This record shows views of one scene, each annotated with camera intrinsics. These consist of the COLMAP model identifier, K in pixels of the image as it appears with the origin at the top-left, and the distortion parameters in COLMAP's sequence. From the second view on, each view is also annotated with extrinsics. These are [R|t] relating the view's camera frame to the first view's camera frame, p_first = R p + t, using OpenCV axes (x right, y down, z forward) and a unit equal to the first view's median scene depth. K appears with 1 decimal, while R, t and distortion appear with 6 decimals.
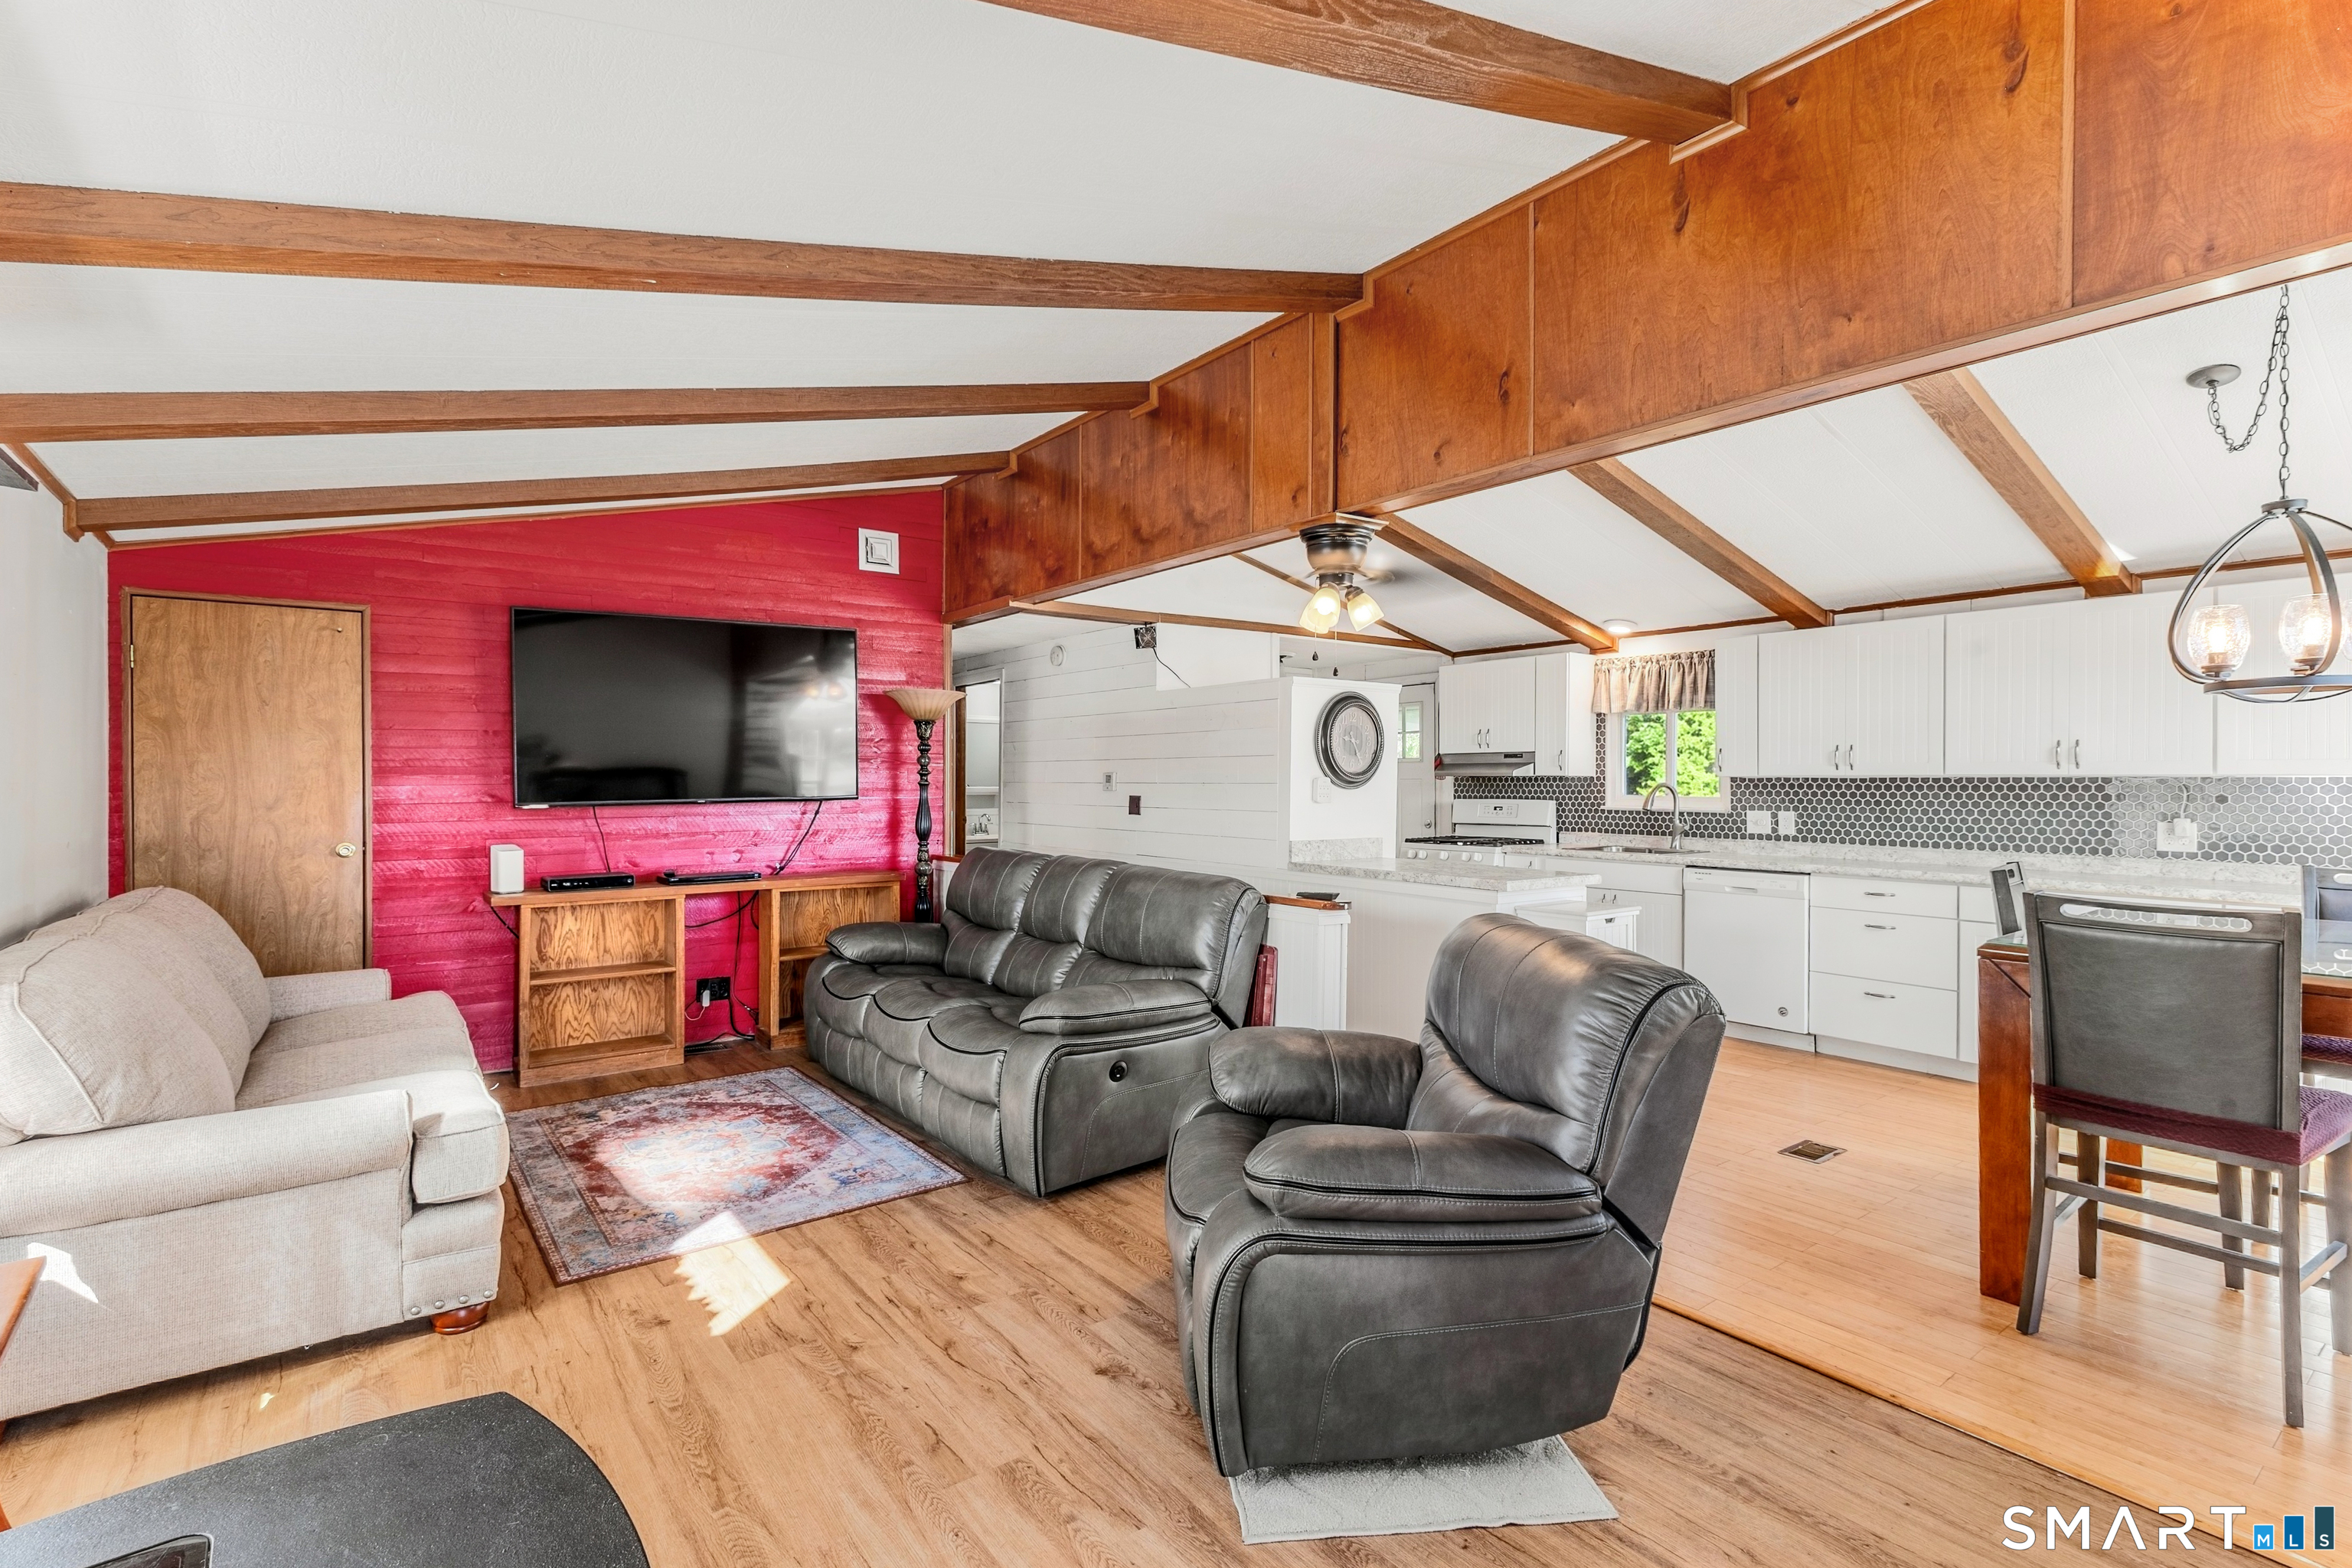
lens RADIAL K [[1068.4, 0, 1179.6], [0, 1068.4, 788.9], [0, 0, 1]] dist [0.008658, 0.000014]
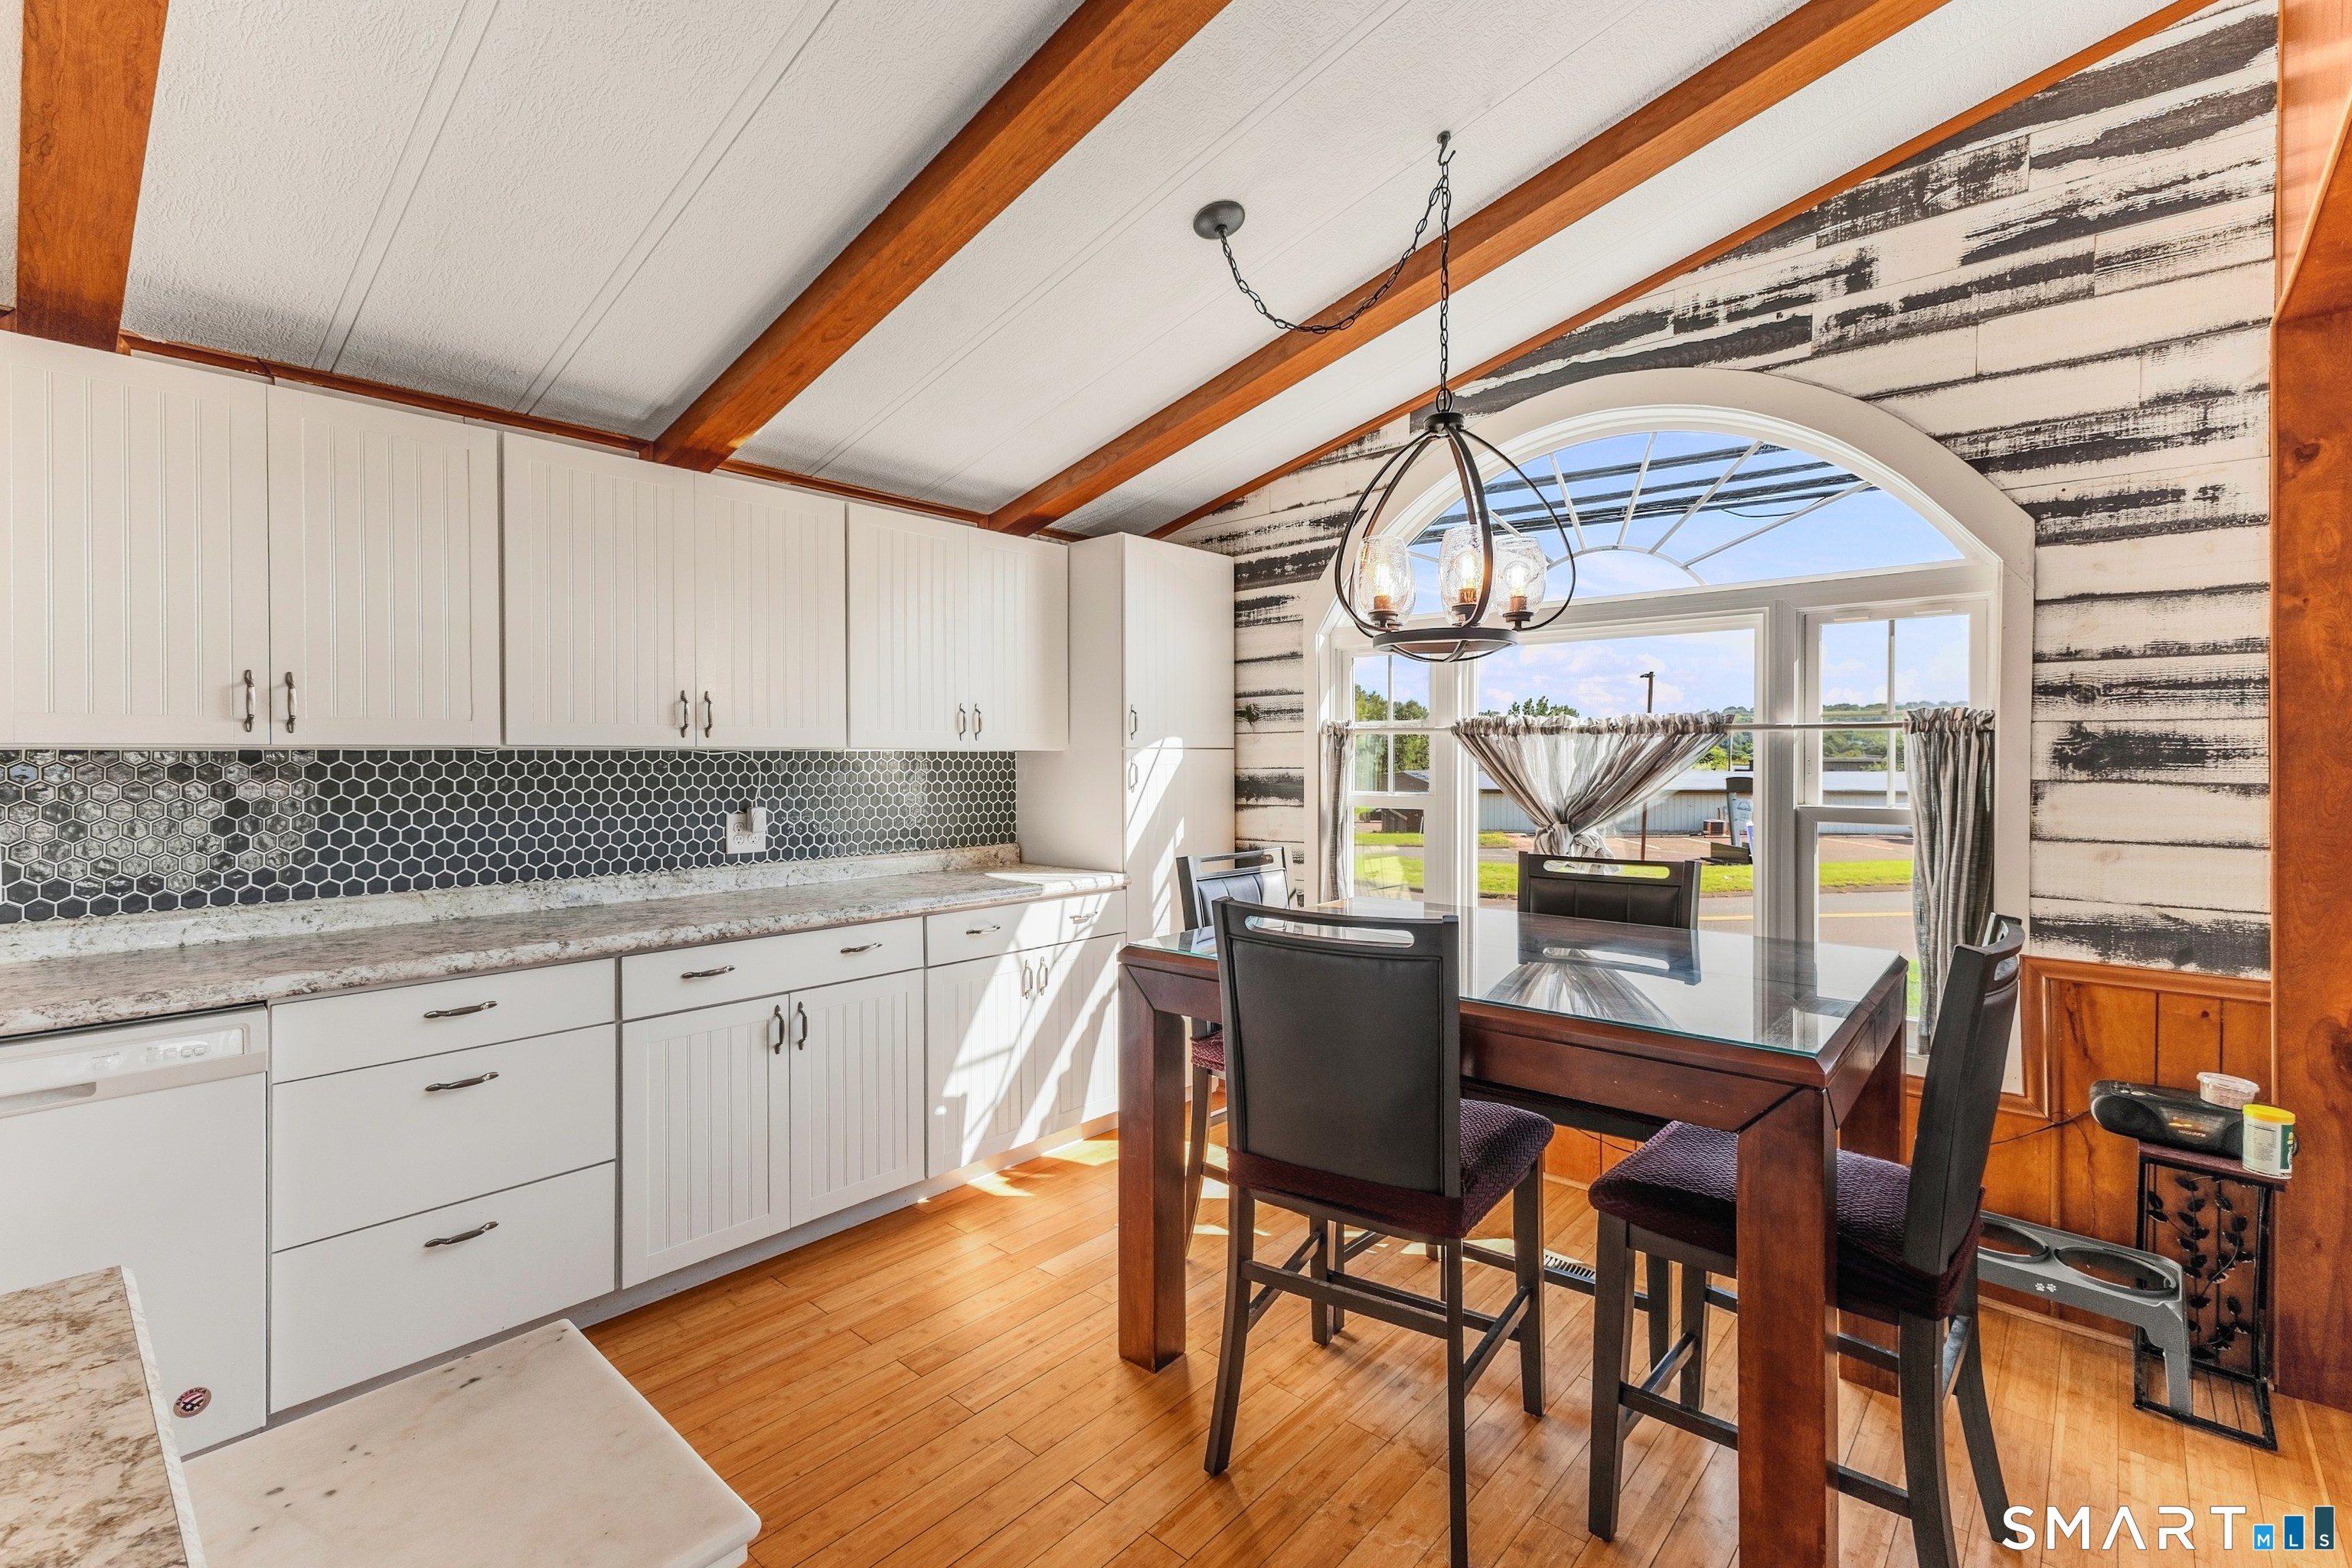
lens RADIAL K [[1052.8, 0, 1178.5], [0, 1052.8, 760.4], [0, 0, 1]] dist [0.010068, -0.000525]
pose [[-0.194213, -0.006351, 0.980939, 0.140070], [0.010142, 0.999913, 0.008482, -0.006007], [-0.980907, 0.011596, -0.194132, 0.691167]]
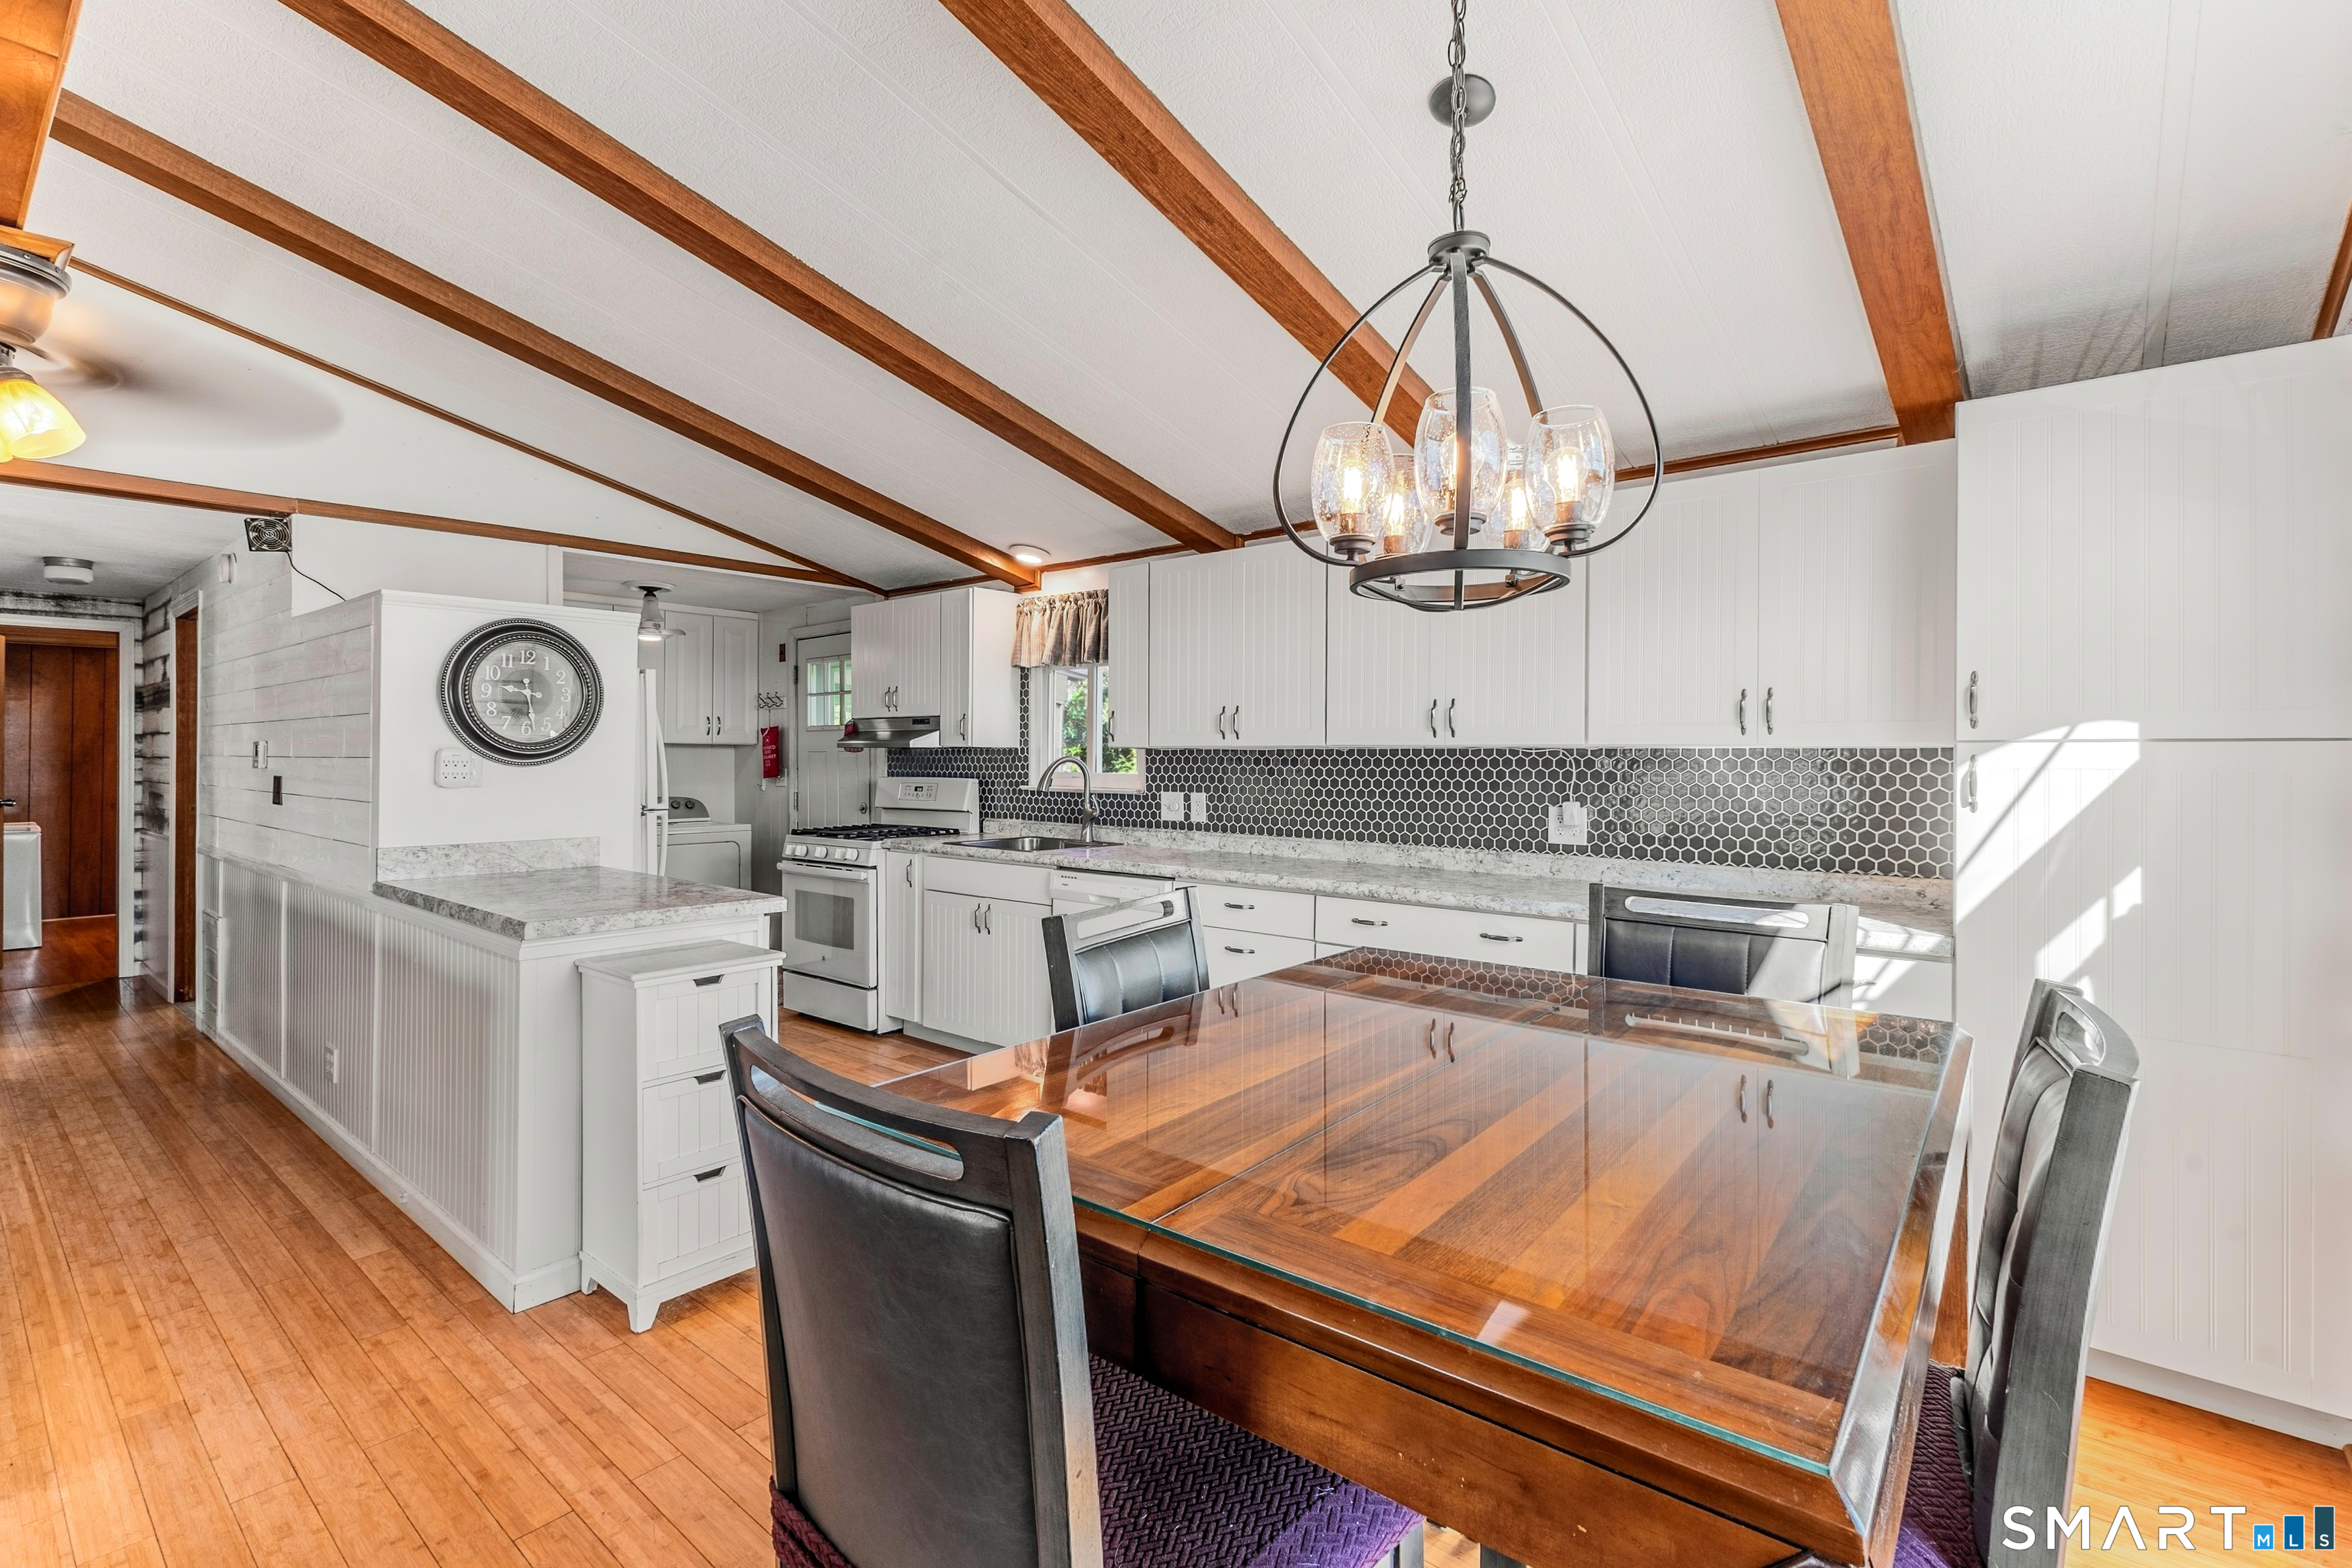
lens RADIAL K [[1052.8, 0, 1178.5], [0, 1052.8, 760.4], [0, 0, 1]] dist [0.010068, -0.000525]
pose [[0.975001, -0.001145, 0.222198, 0.393648], [0.001686, 0.999996, -0.002243, -0.000841], [-0.222194, 0.002561, 0.974999, 0.261697]]
